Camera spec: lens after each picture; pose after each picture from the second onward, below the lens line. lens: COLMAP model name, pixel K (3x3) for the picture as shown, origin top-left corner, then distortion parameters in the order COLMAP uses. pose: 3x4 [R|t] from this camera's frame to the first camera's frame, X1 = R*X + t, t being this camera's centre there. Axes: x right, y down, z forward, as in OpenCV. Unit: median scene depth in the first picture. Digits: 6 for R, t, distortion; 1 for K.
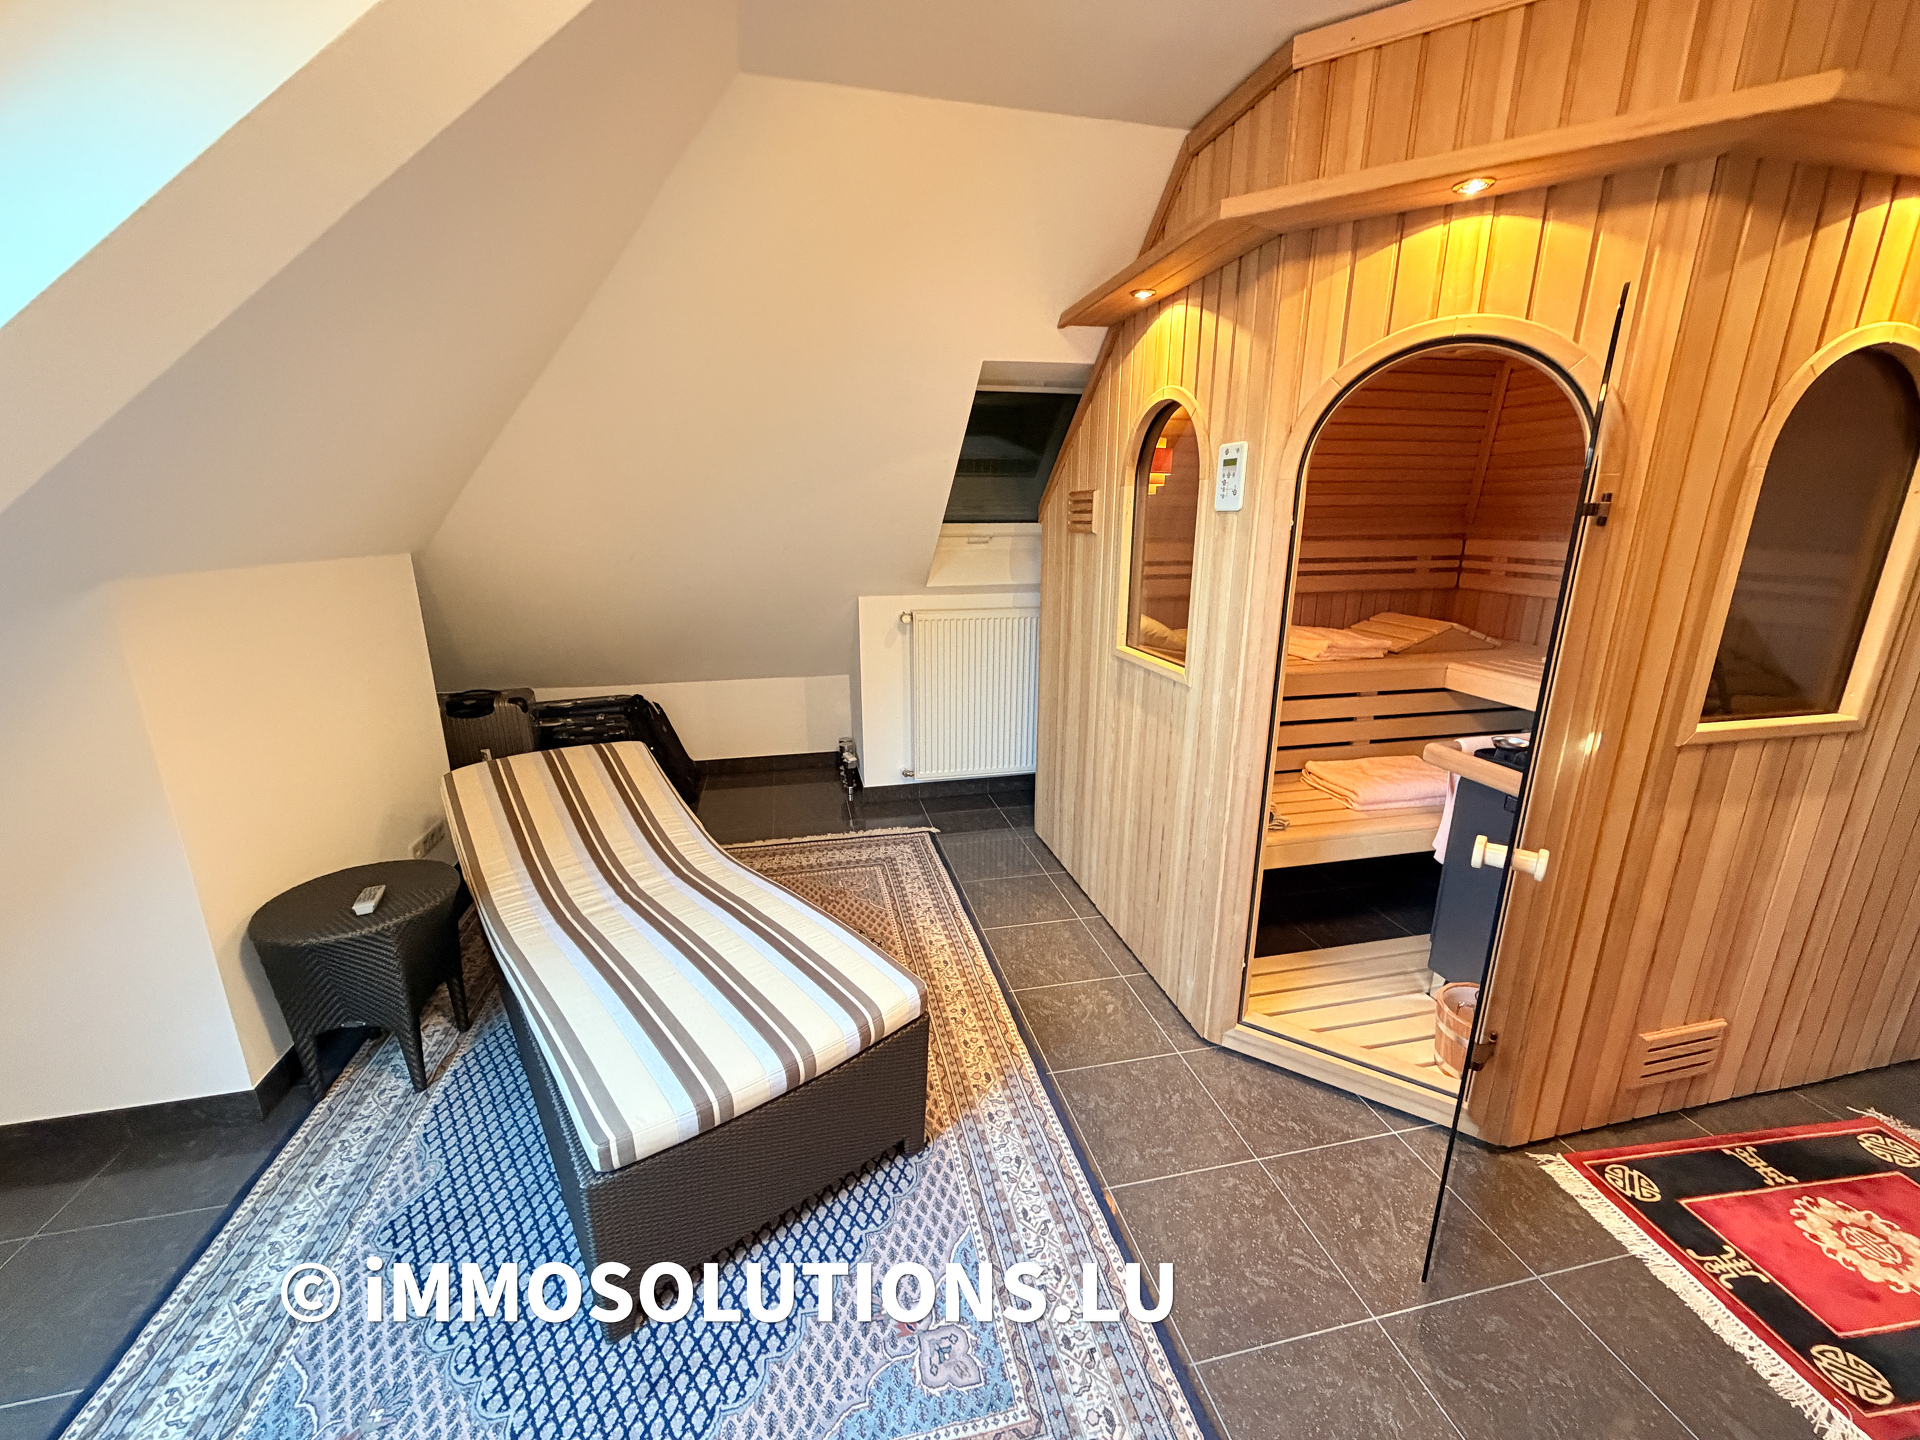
lens RADIAL K [[768.1, 0, 951.9], [0, 768.1, 711.4], [0, 0, 1]] dist [0.000983, -0.000485]
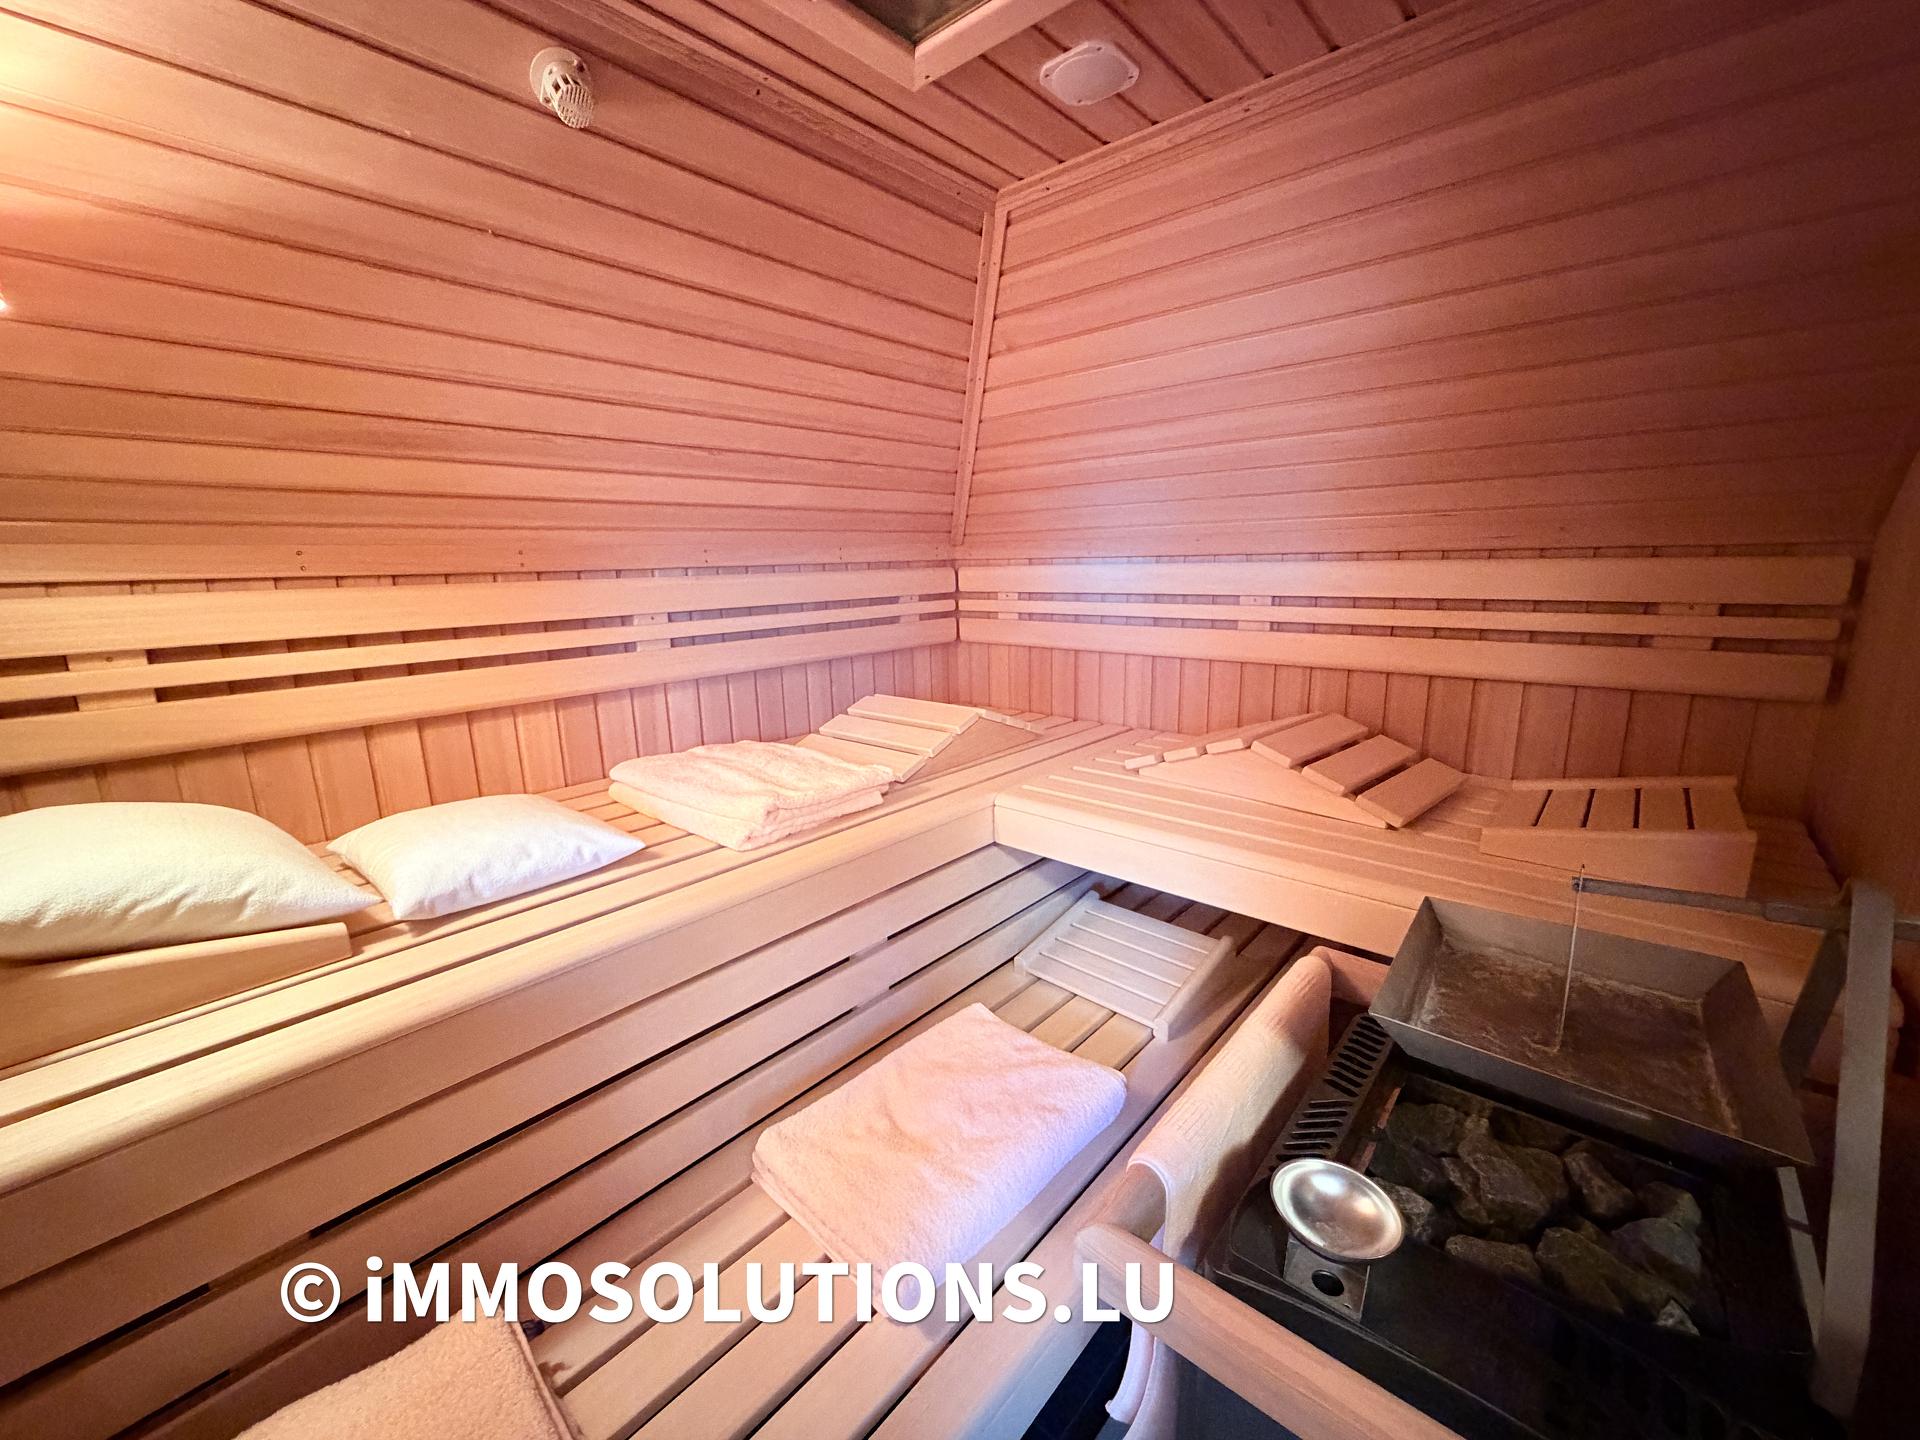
lens RADIAL K [[768.1, 0, 954.6], [0, 768.1, 721.4], [0, 0, 1]] dist [0.000983, -0.000485]
pose [[0.807060, -0.136709, 0.574426, 0.270403], [0.170465, 0.985351, -0.004995, -0.091193], [-0.565328, 0.101951, 0.818541, 0.474177]]
